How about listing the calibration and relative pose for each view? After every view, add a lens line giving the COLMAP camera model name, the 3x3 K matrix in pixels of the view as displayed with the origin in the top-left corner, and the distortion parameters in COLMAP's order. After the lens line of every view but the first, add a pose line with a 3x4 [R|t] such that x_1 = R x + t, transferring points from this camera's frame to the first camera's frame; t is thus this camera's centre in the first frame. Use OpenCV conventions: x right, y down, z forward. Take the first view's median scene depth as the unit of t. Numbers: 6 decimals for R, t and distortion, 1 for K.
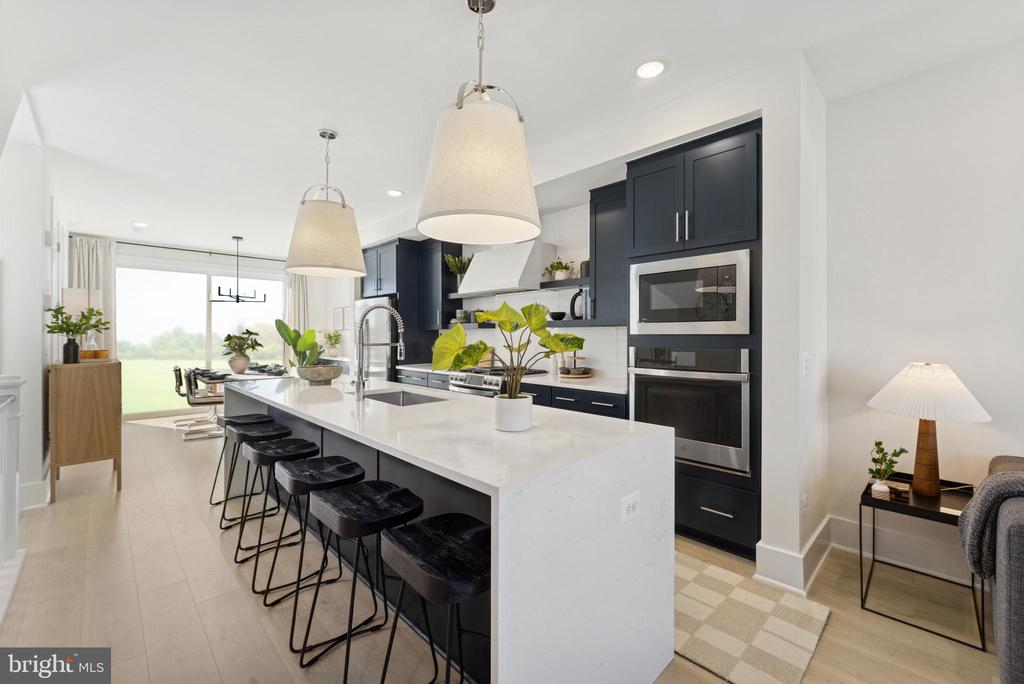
lens RADIAL K [[415.3, 0, 526.5], [0, 415.3, 336.7], [0, 0, 1]] dist [0.002974, -0.001707]
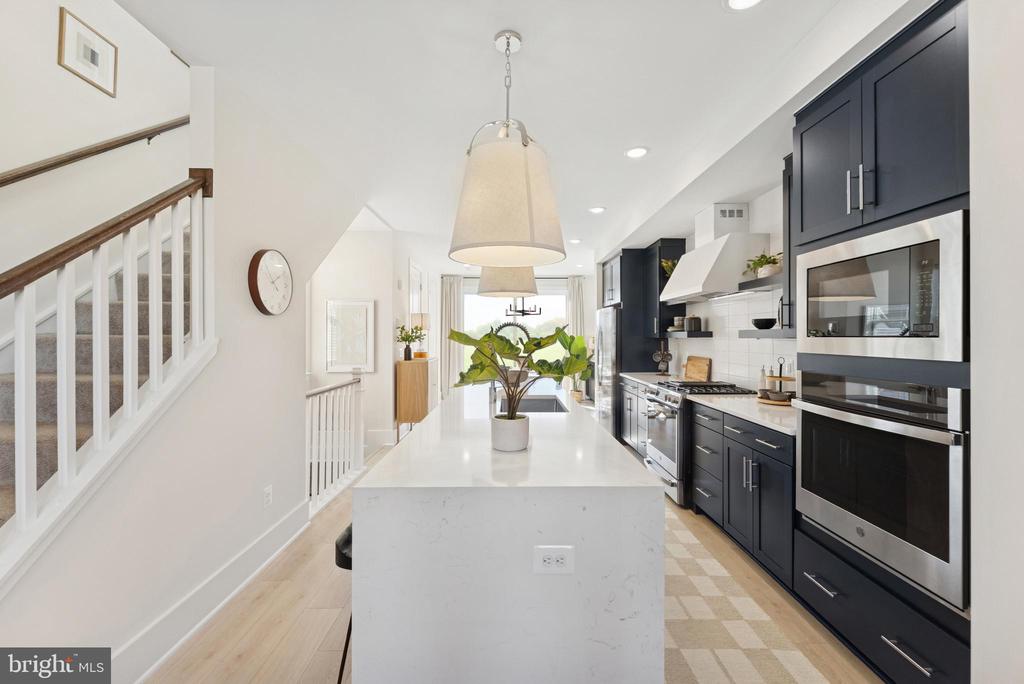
lens RADIAL K [[415.3, 0, 521.2], [0, 415.3, 339.0], [0, 0, 1]] dist [0.002974, -0.001707]
pose [[0.721733, 0.004867, -0.692155, 0.361682], [-0.003684, 0.999988, 0.003190, -0.027160], [0.692162, 0.000247, 0.721742, 0.140581]]
